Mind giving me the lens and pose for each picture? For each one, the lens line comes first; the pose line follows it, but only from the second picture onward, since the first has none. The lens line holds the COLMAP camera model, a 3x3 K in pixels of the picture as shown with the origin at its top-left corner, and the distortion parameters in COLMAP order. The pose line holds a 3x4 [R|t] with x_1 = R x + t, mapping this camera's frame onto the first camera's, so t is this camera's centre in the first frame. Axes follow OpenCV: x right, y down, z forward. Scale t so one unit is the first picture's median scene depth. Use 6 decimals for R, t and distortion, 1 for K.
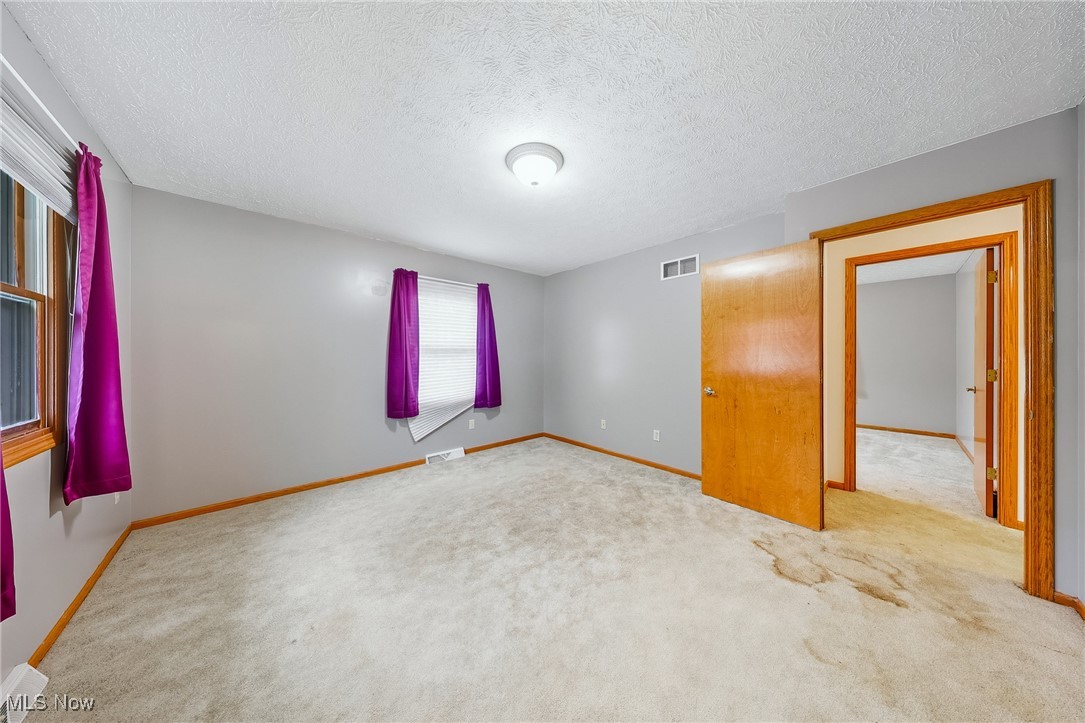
lens RADIAL K [[322.0, 0, 541.9], [0, 322.0, 357.6], [0, 0, 1]] dist [-0.000153, 0.000059]
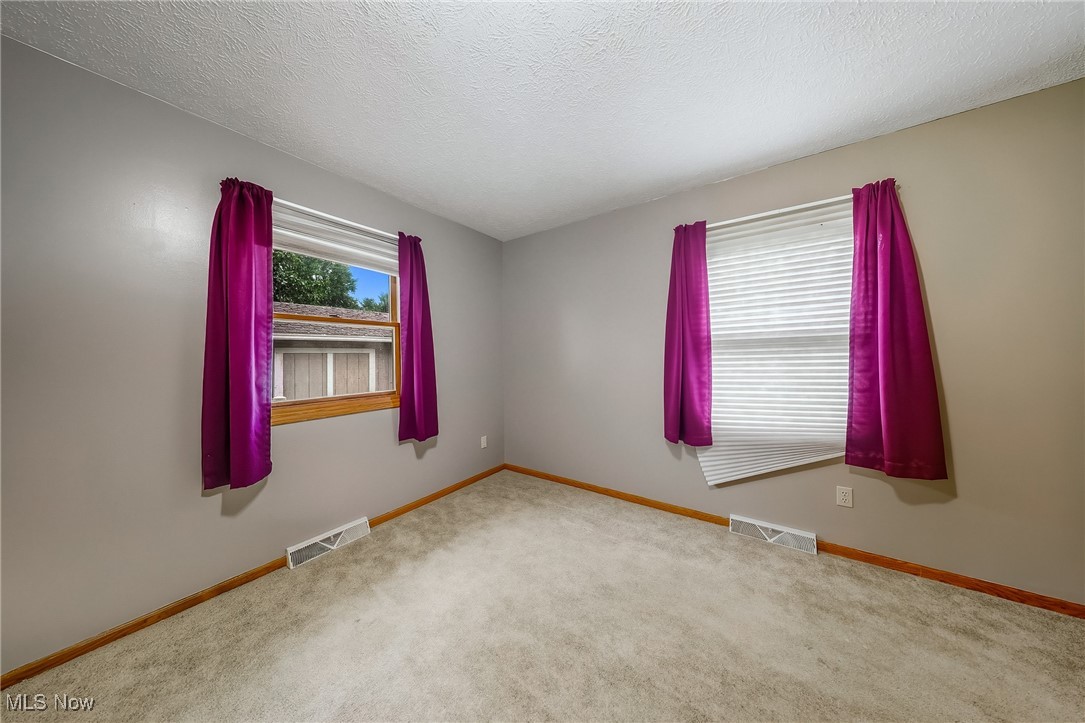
lens RADIAL K [[322.0, 0, 541.9], [0, 322.0, 357.6], [0, 0, 1]] dist [-0.000153, 0.000059]
pose [[0.221884, 0.006968, -0.975048, 0.167744], [0.007242, 0.999935, 0.008794, -0.003002], [0.975046, -0.009012, 0.221820, 0.555258]]
